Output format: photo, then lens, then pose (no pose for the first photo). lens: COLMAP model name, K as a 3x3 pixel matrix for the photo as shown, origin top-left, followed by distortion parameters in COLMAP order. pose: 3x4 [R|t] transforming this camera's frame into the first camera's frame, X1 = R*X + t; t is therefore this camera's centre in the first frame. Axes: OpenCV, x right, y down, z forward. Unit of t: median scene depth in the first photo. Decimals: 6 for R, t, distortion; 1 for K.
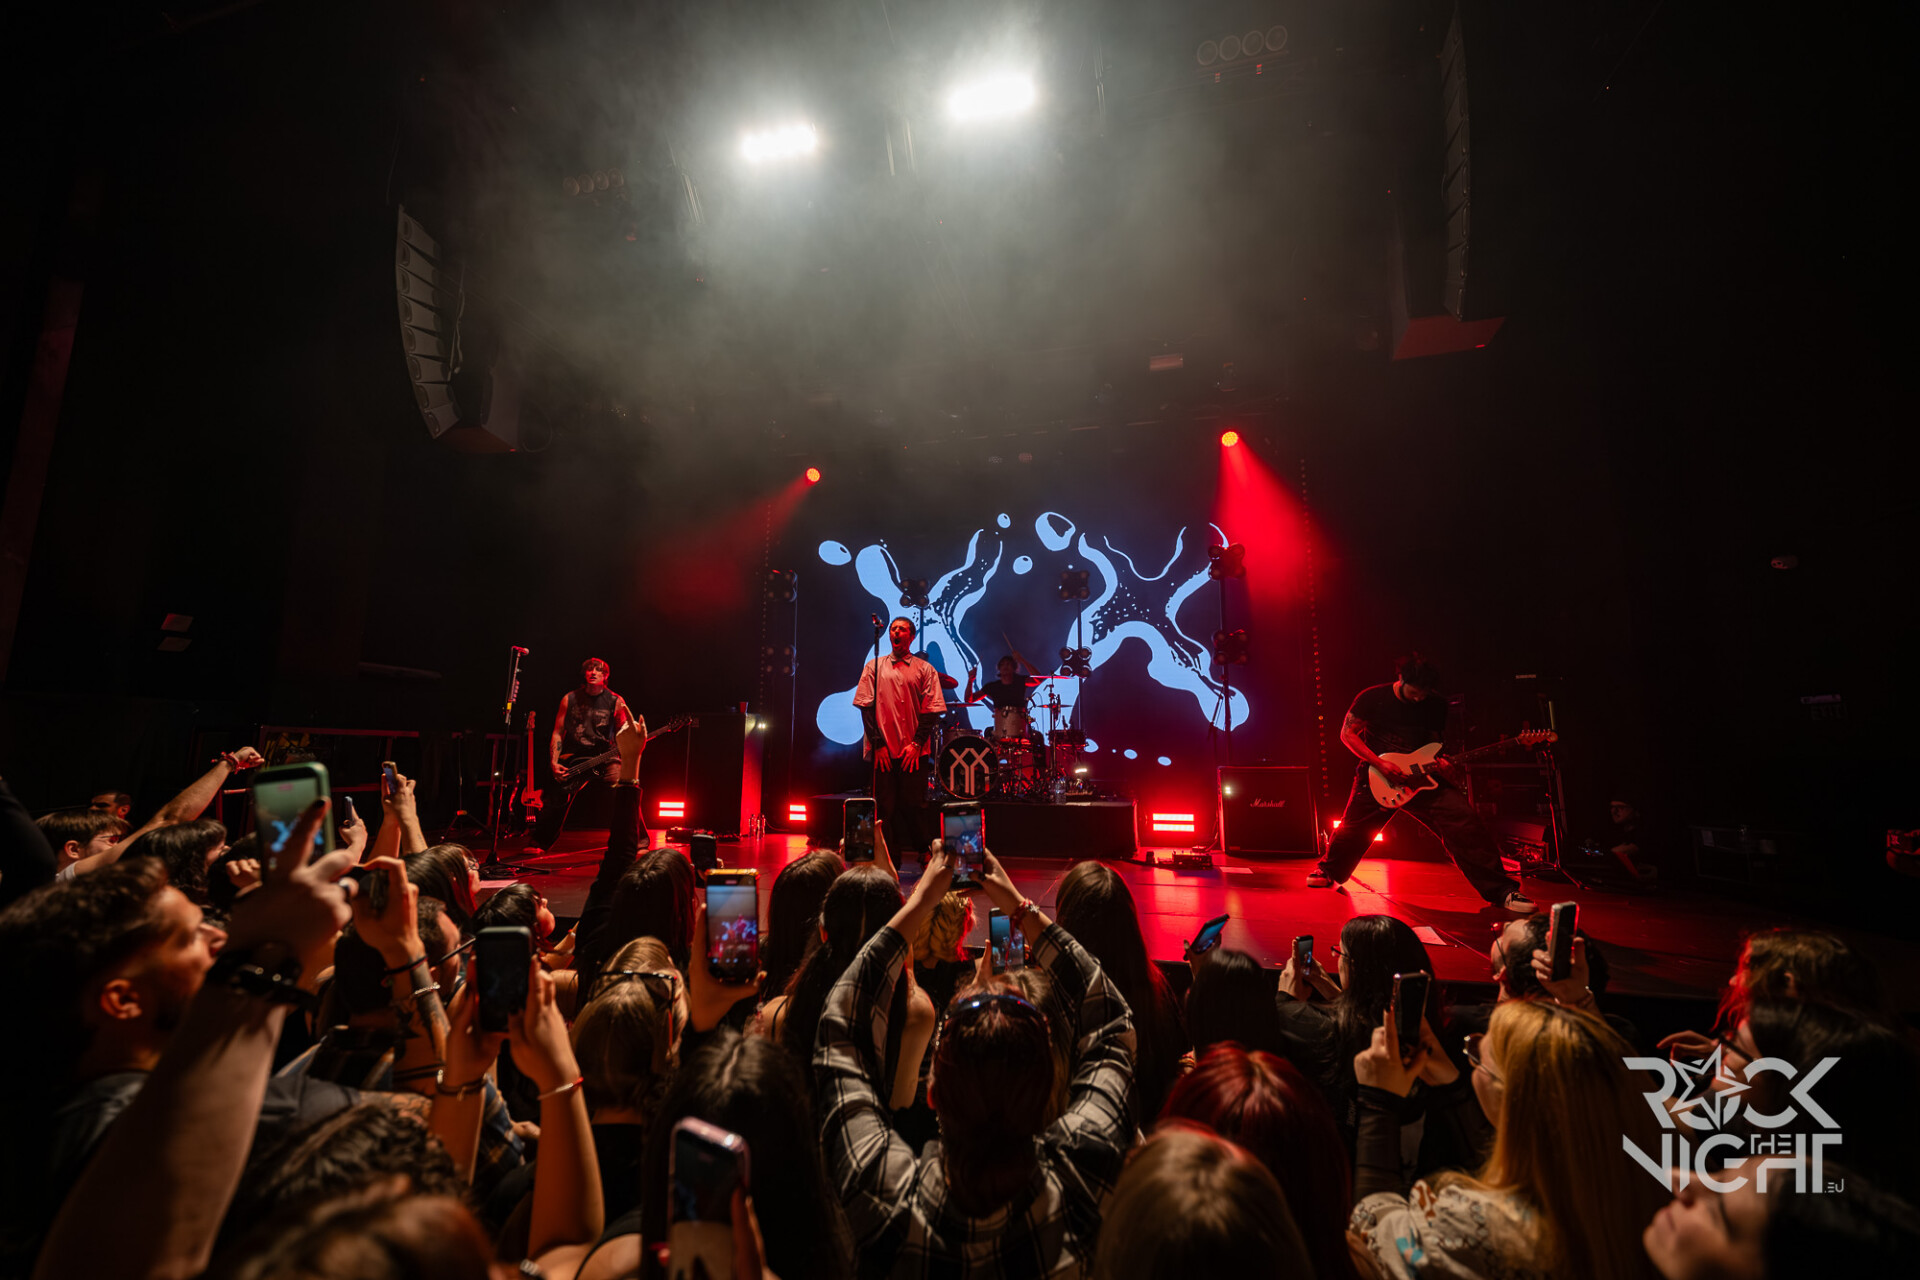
lens RADIAL K [[755.4, 0, 956.4], [0, 755.4, 639.8], [0, 0, 1]] dist [-0.001489, 0.000094]
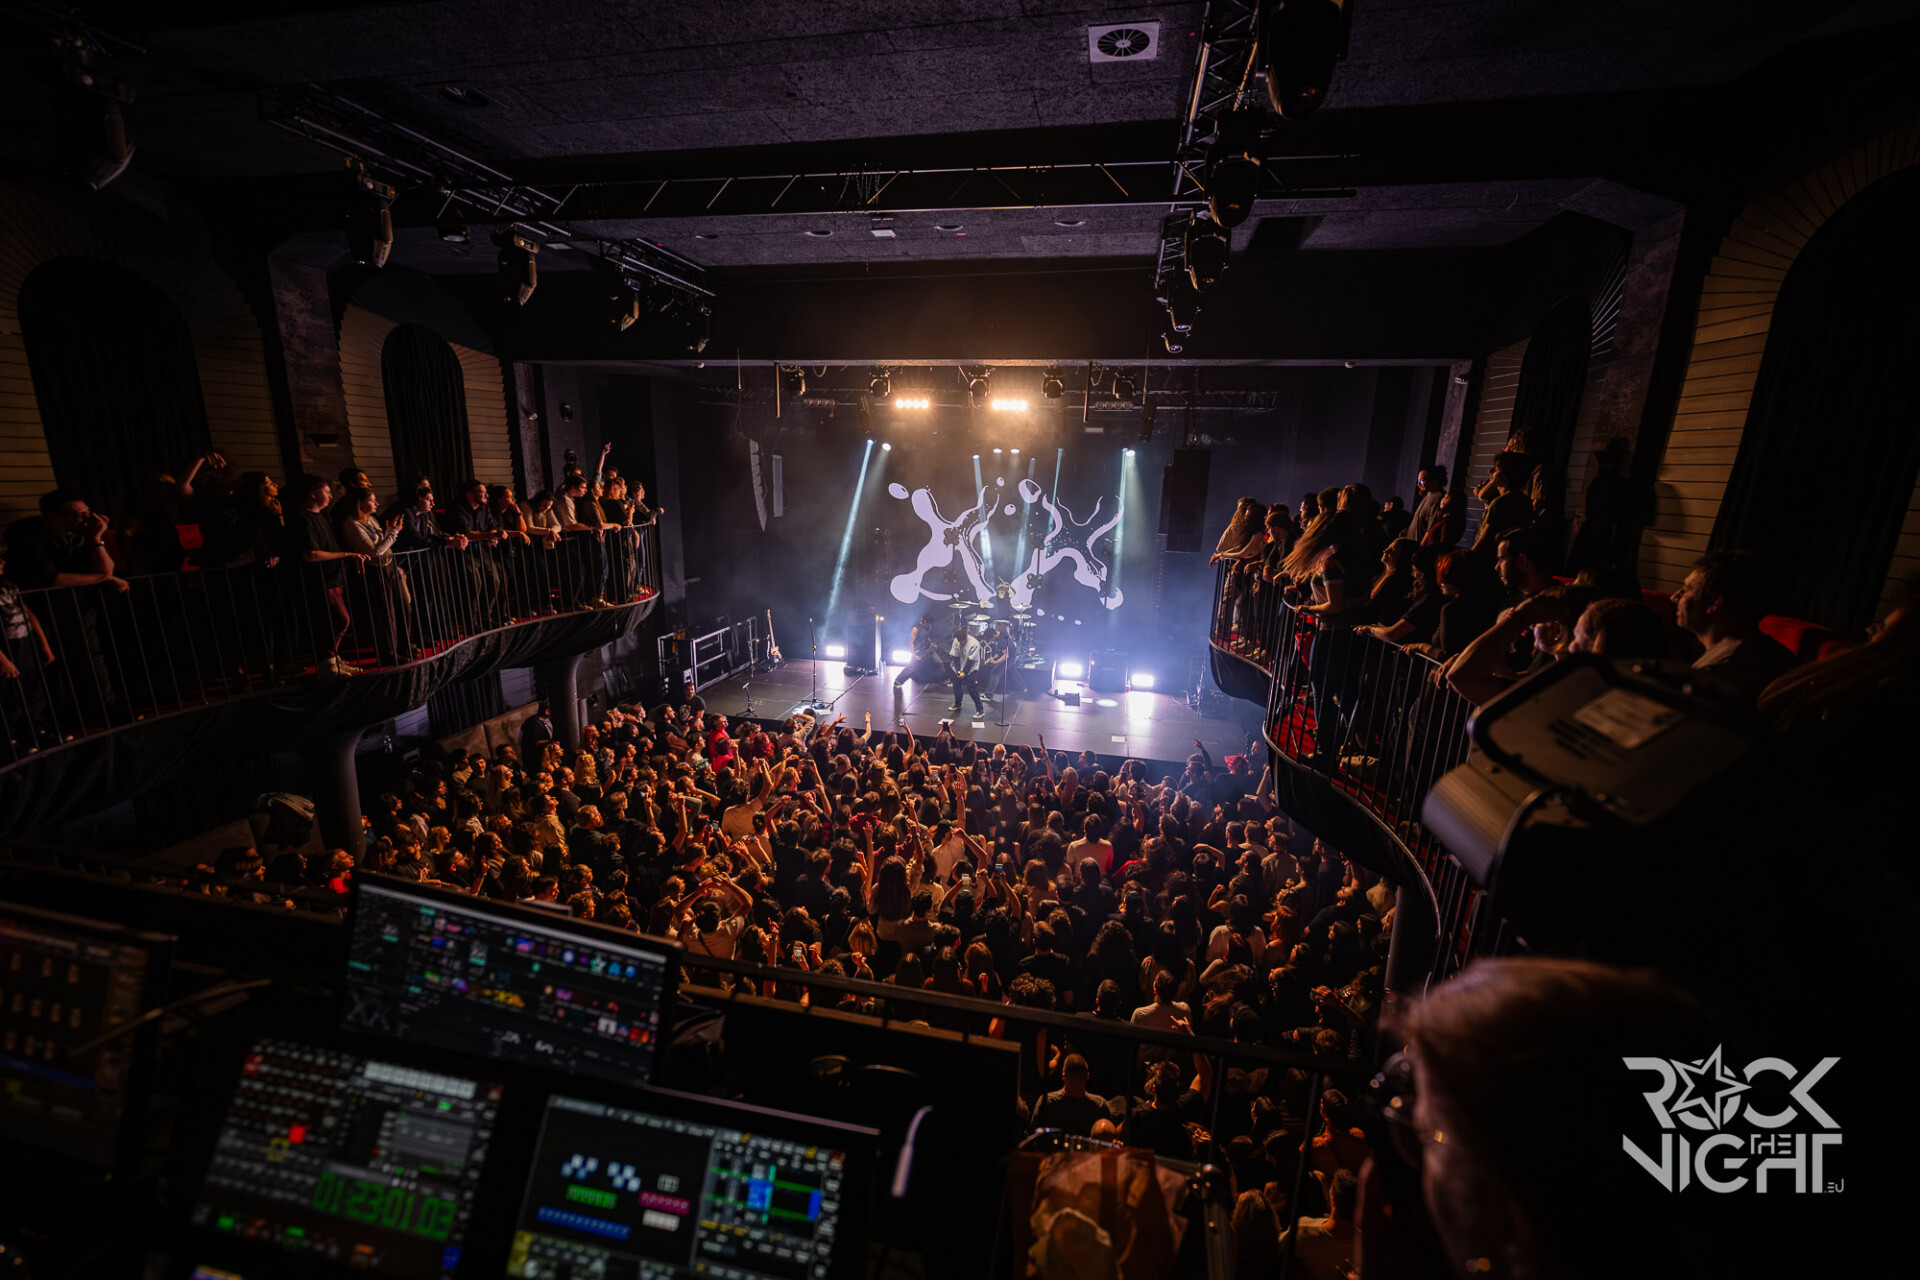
lens RADIAL K [[755.4, 0, 955.2], [0, 755.4, 633.6], [0, 0, 1]] dist [-0.001489, 0.000094]
pose [[0.999029, 0.013295, 0.041994, -0.114239], [-0.027831, 0.929472, 0.367842, -0.496329], [-0.034142, -0.368654, 0.928940, -0.764054]]
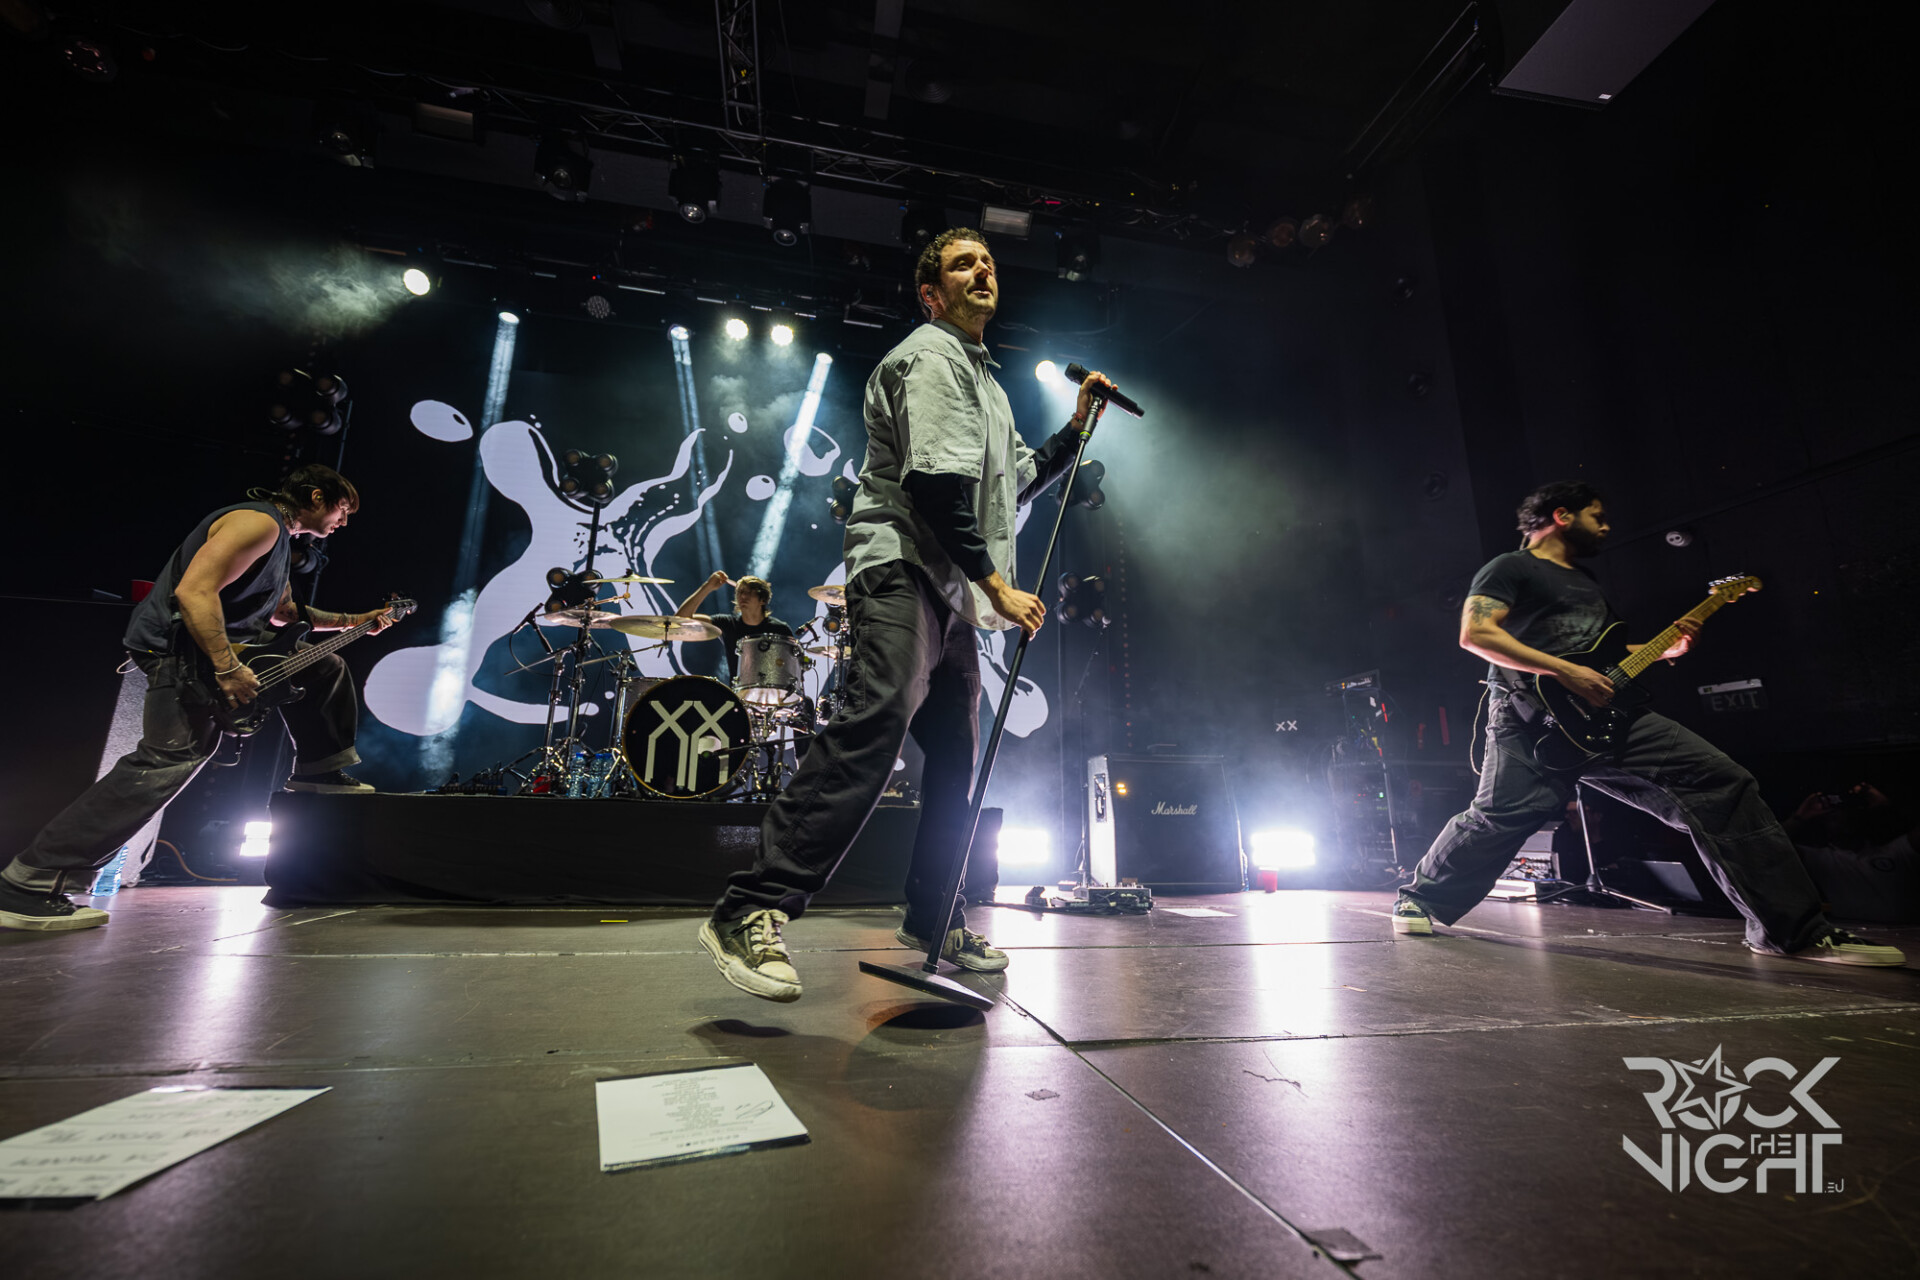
lens RADIAL K [[755.4, 0, 952.0], [0, 755.4, 647.0], [0, 0, 1]] dist [-0.001489, 0.000094]
pose [[0.901242, 0.105255, 0.420338, -0.031335], [-0.074521, 0.993246, -0.088934, 0.099173], [-0.426860, 0.048827, 0.902999, 0.323864]]
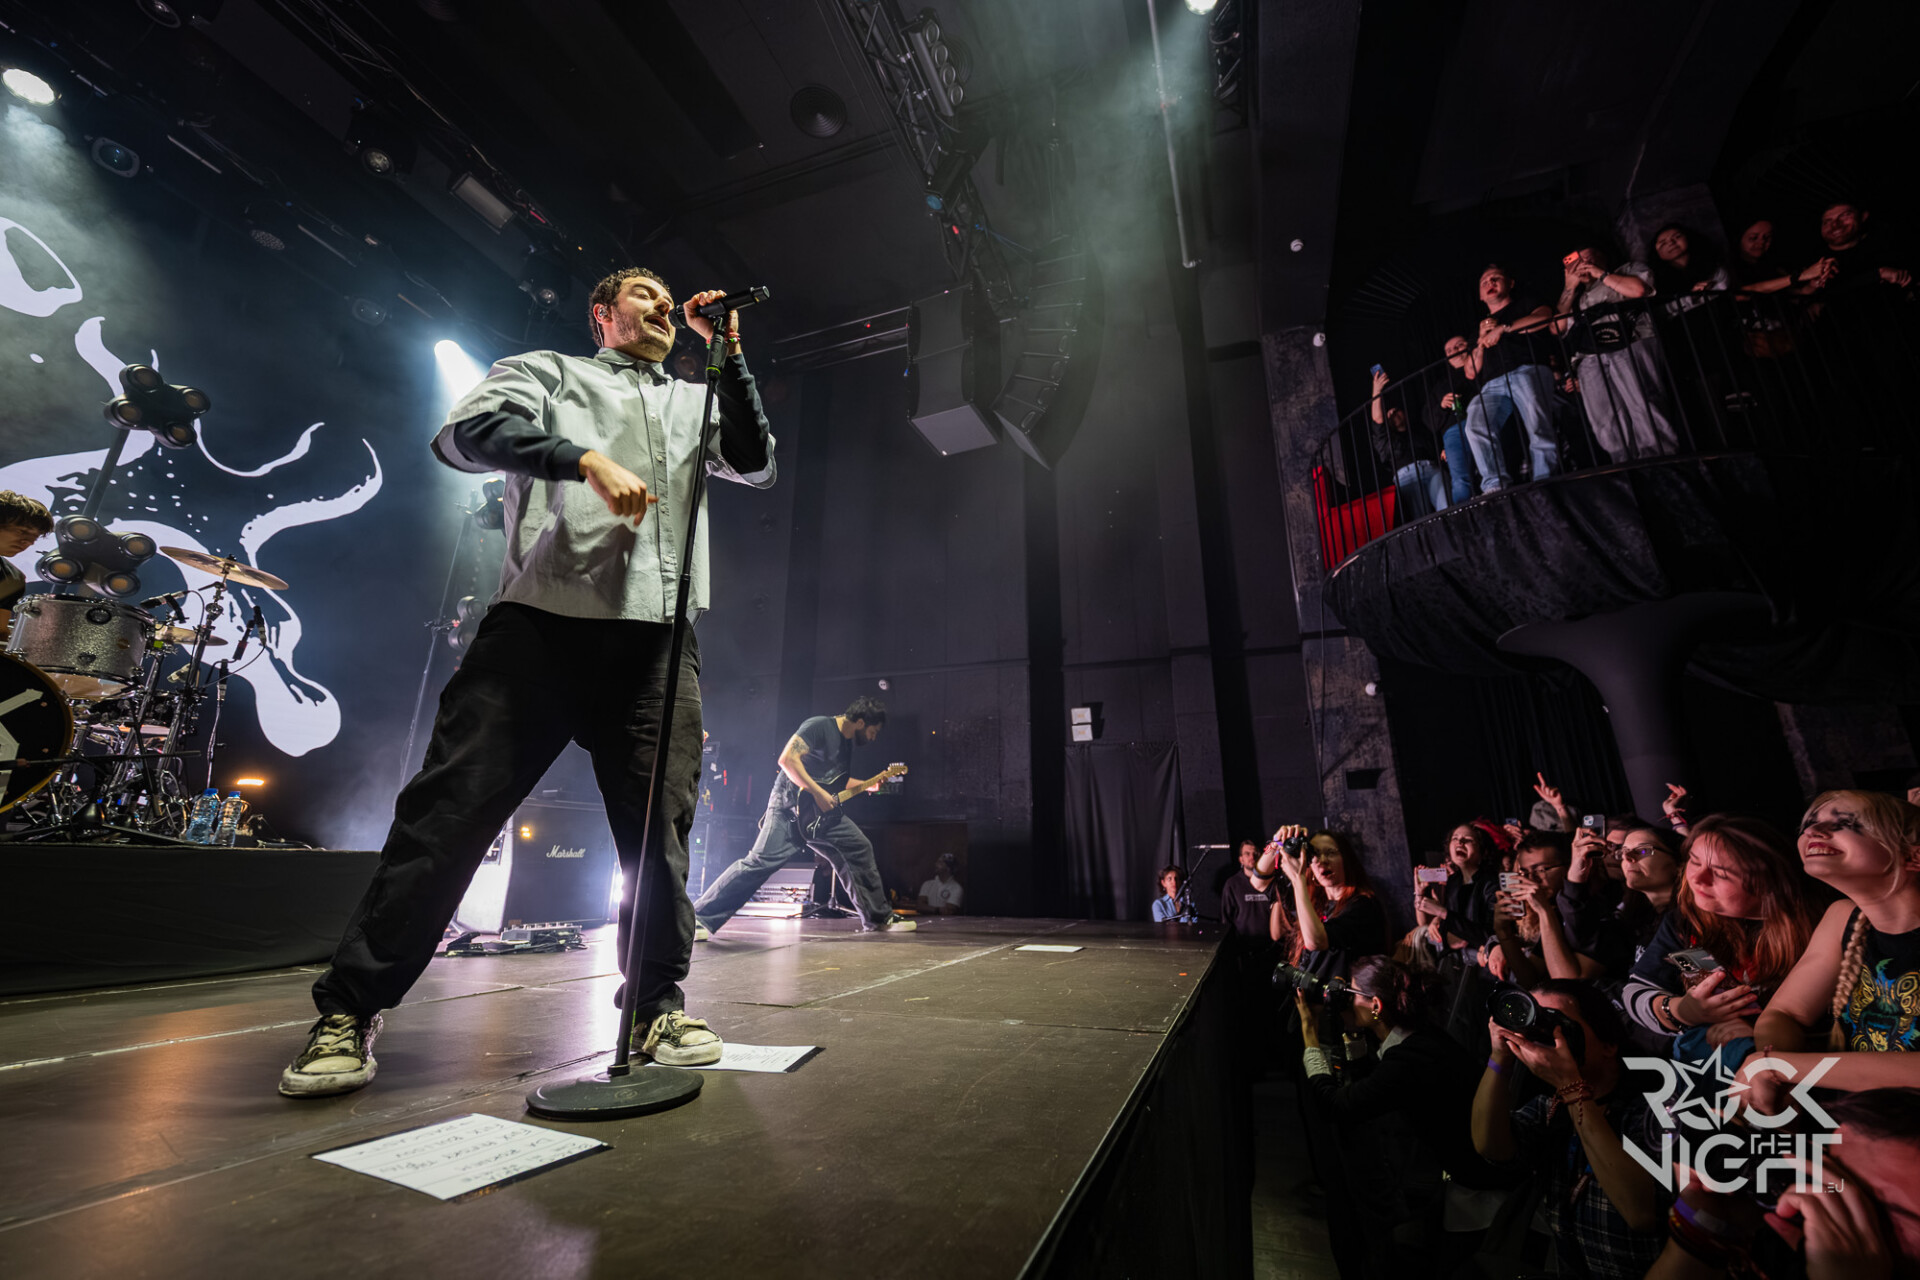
lens RADIAL K [[755.4, 0, 968.5], [0, 755.4, 639.1], [0, 0, 1]] dist [-0.001489, 0.000094]
pose [[0.110438, 0.284419, 0.952318, -0.181527], [-0.157058, 0.951134, -0.265851, 0.102874], [-0.981395, -0.120209, 0.149711, 0.363697]]
